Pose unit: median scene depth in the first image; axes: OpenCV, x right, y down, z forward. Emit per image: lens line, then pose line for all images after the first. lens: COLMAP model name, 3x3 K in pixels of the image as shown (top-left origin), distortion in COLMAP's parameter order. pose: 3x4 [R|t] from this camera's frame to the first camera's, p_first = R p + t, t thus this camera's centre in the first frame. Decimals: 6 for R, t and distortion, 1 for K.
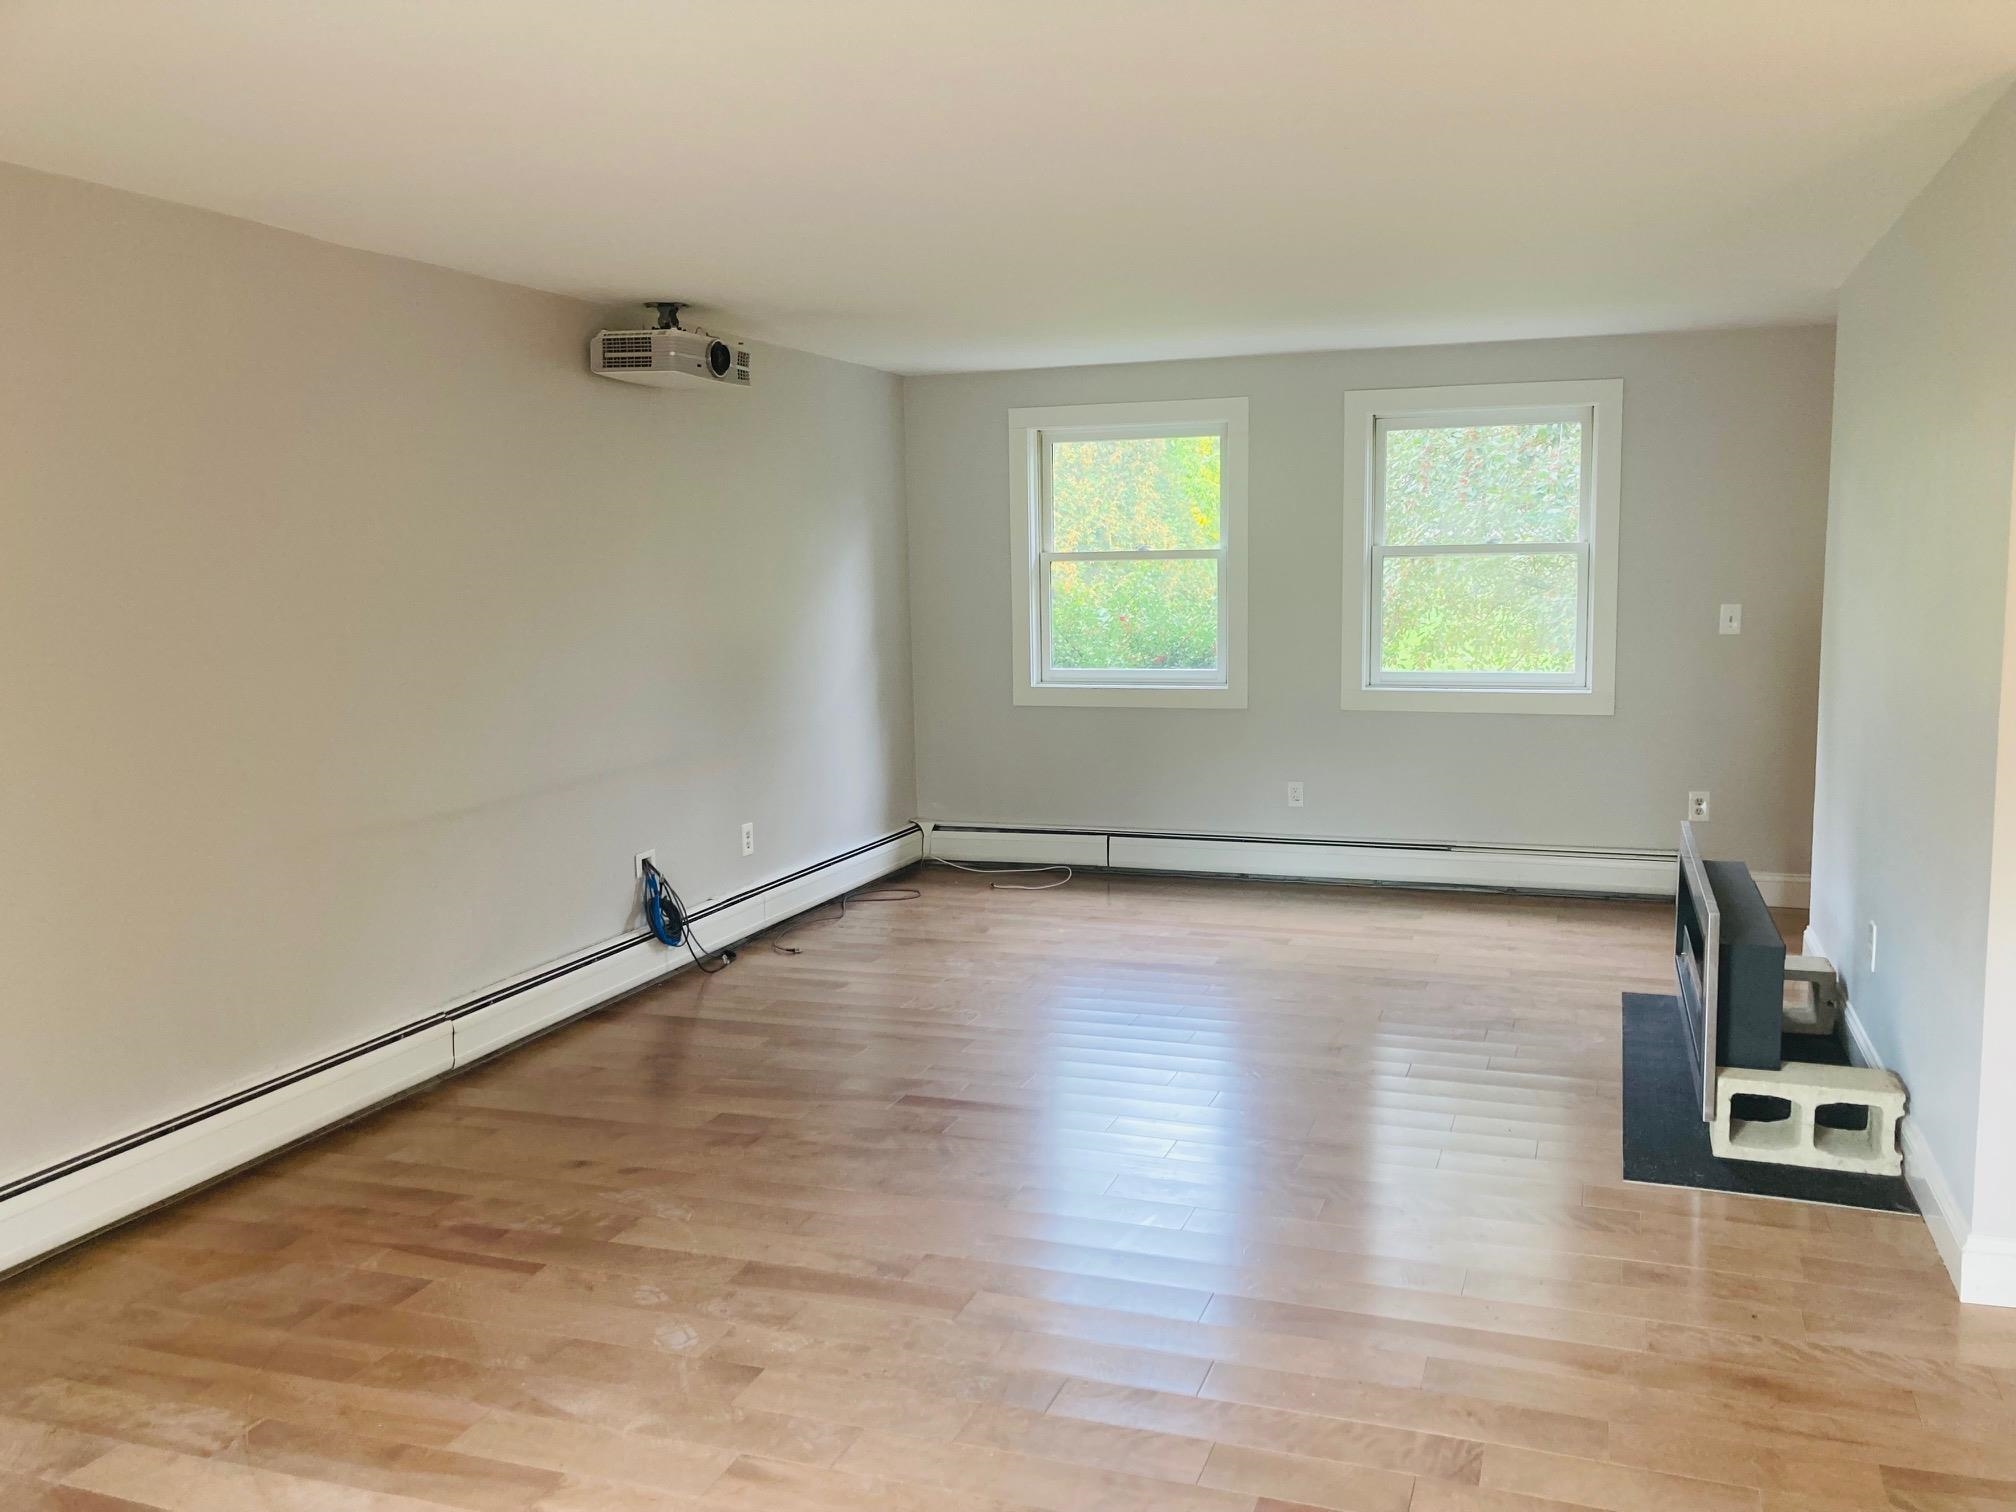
lens RADIAL K [[1674.0, 0, 1026.9], [0, 1674.0, 766.6], [0, 0, 1]] dist [0.079262, -0.059193]
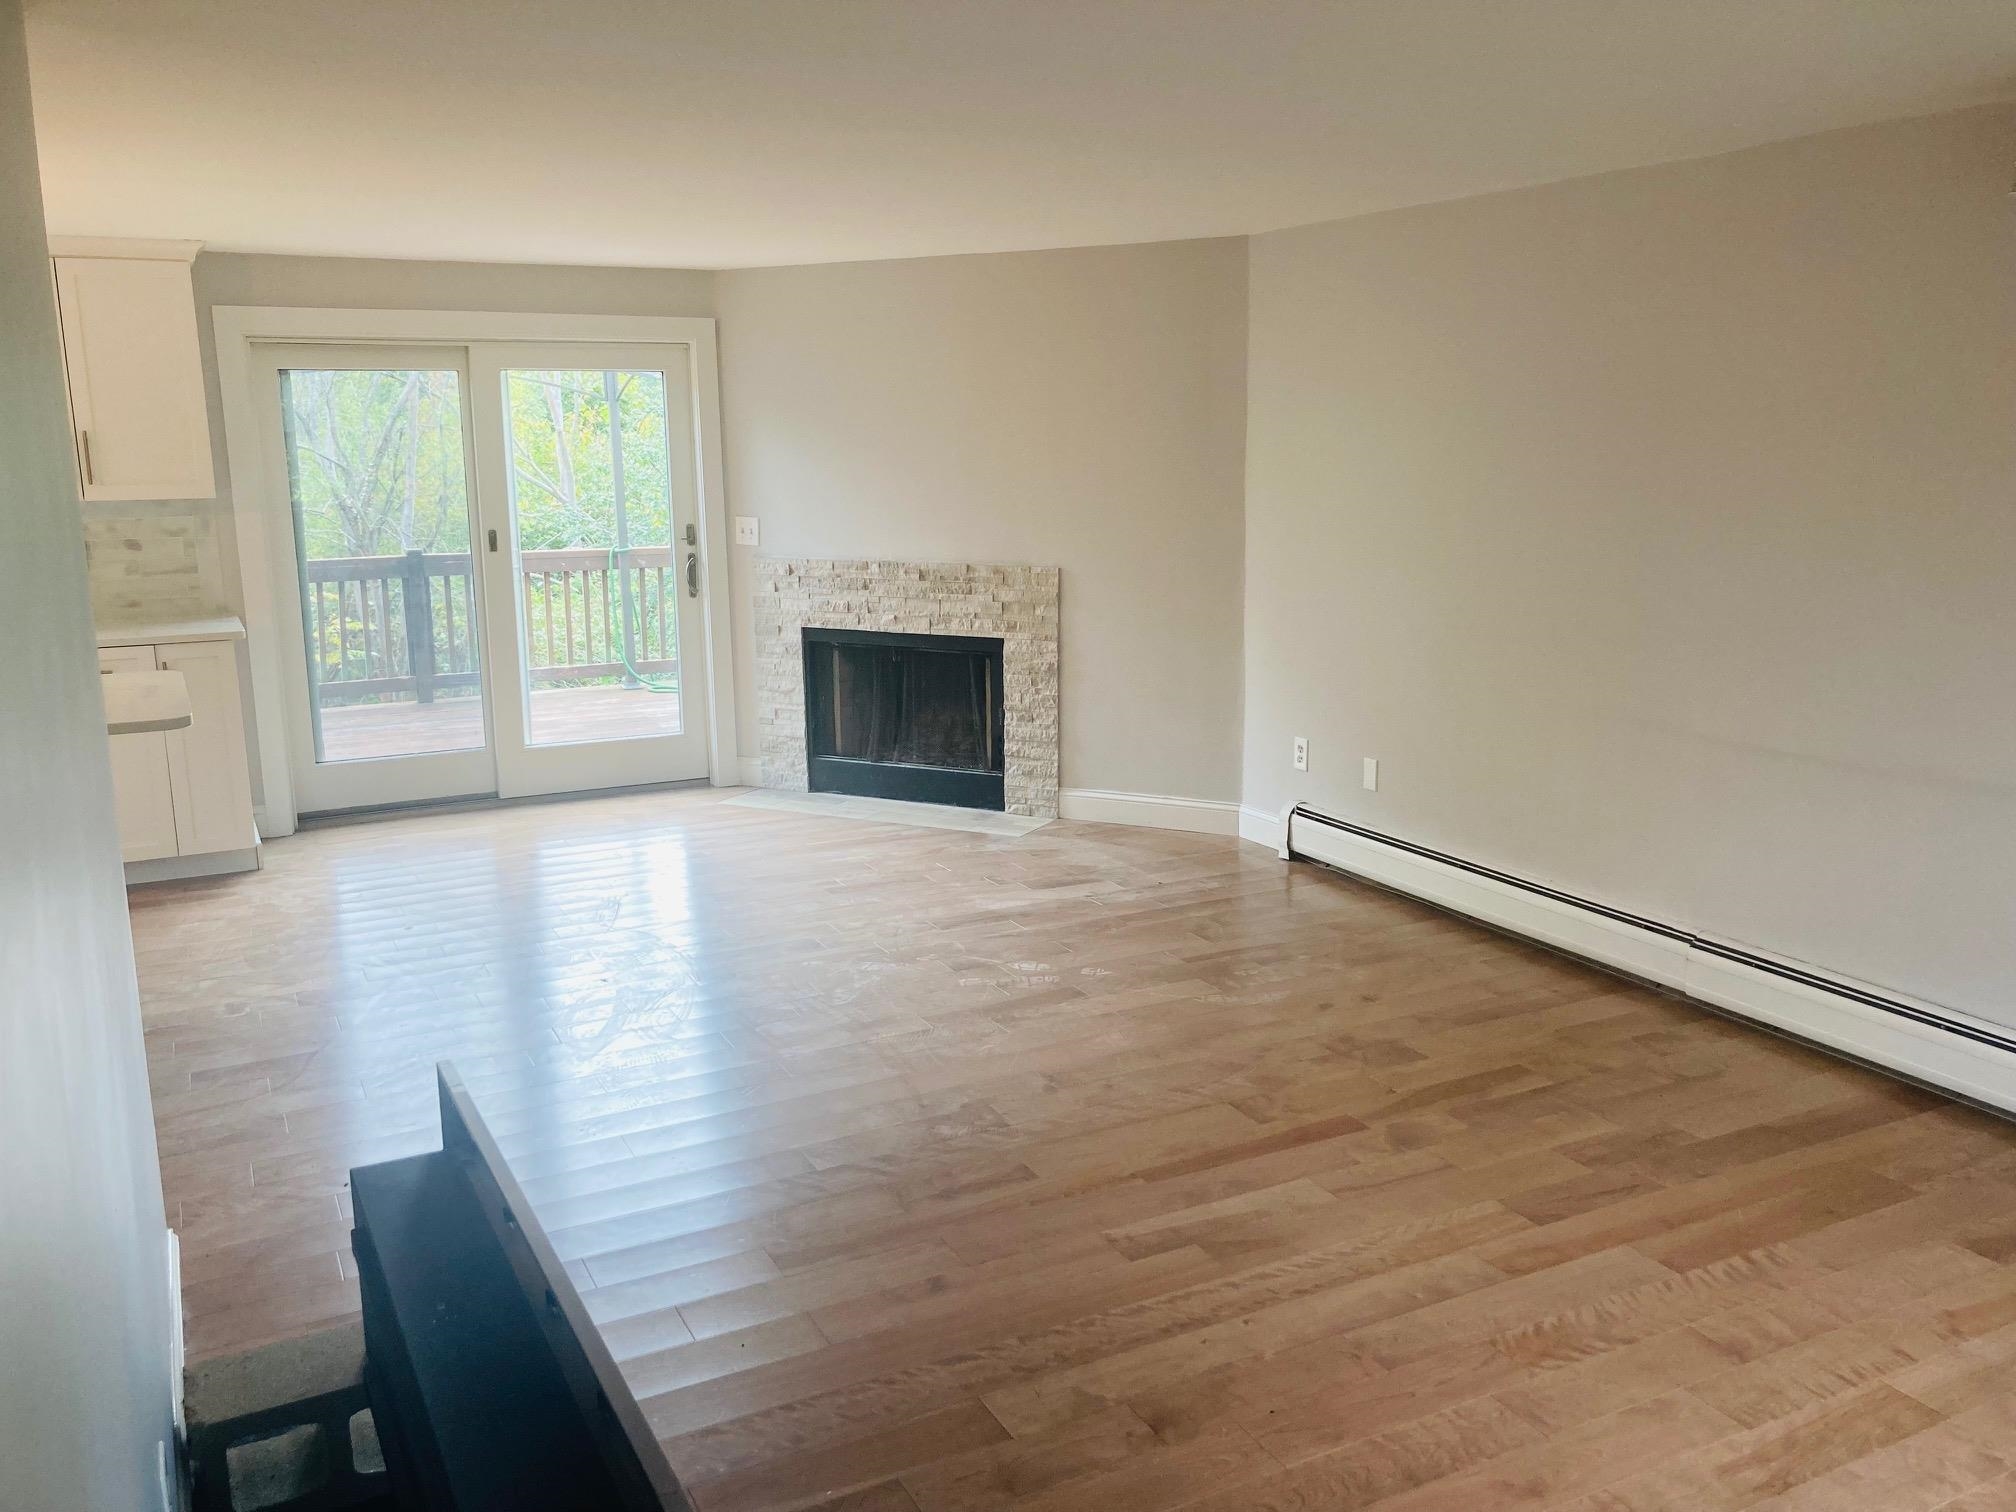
lens RADIAL K [[1674.0, 0, 1026.9], [0, 1674.0, 766.6], [0, 0, 1]] dist [0.079262, -0.059193]
pose [[-0.678223, 0.171212, -0.714633, 0.790432], [-0.074105, 0.951588, 0.298311, -0.279521], [0.731110, 0.255280, -0.632701, 1.716644]]
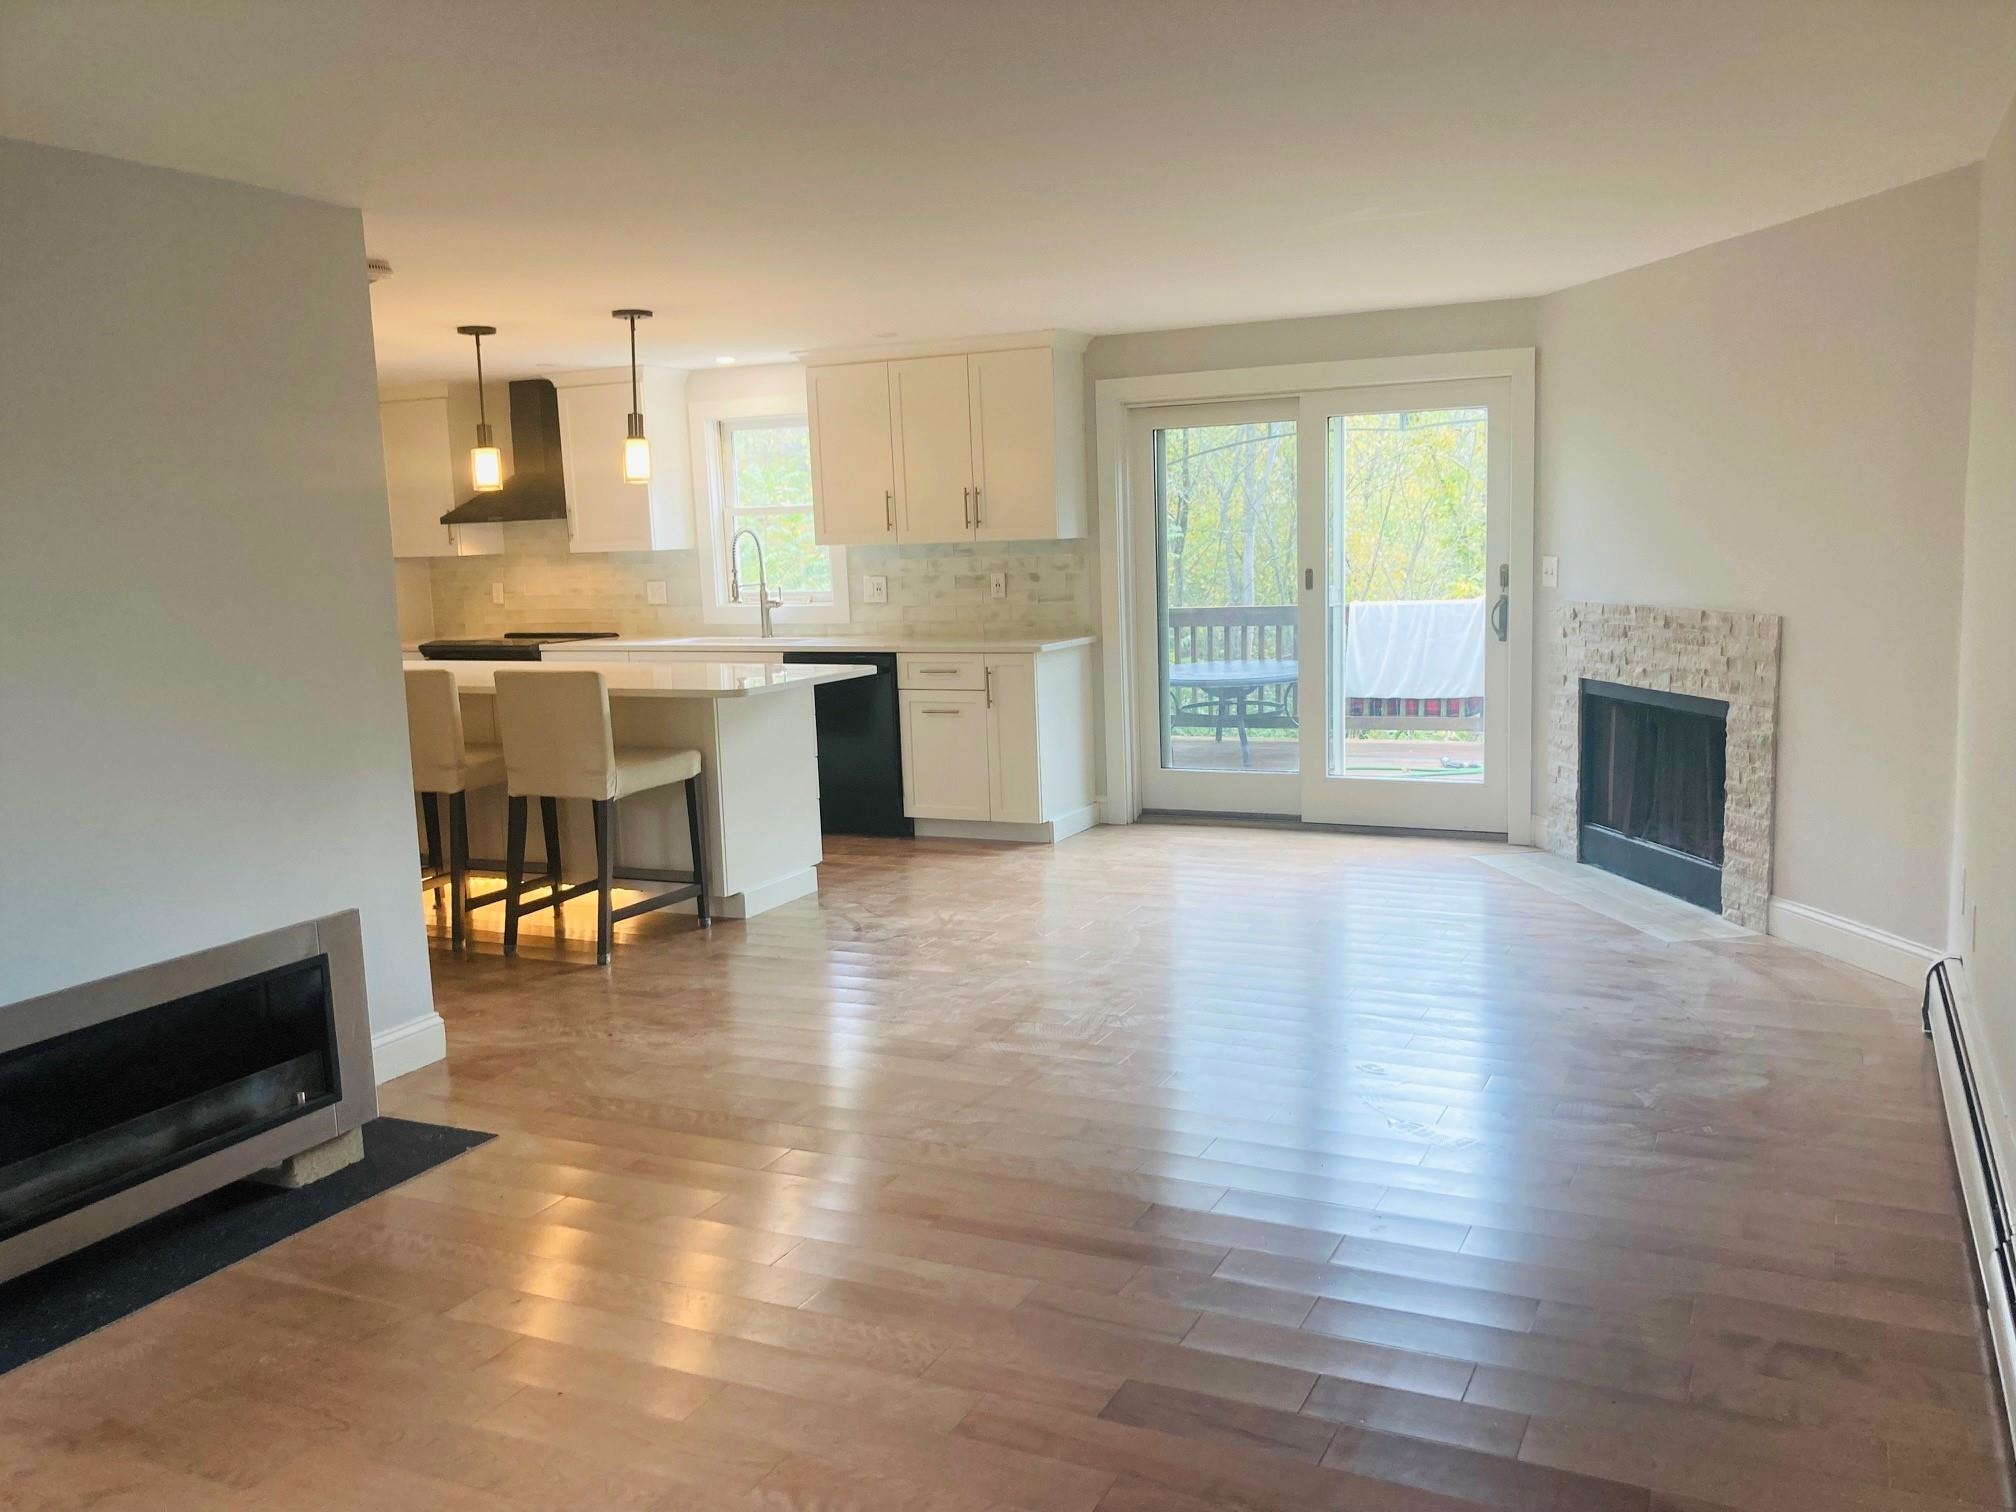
lens RADIAL K [[1674.0, 0, 1026.9], [0, 1674.0, 766.6], [0, 0, 1]] dist [0.079262, -0.059193]
pose [[-0.992346, 0.034167, 0.118670, -0.115149], [0.064735, 0.962272, 0.264276, -0.245332], [-0.105163, 0.269935, -0.957119, 2.032654]]
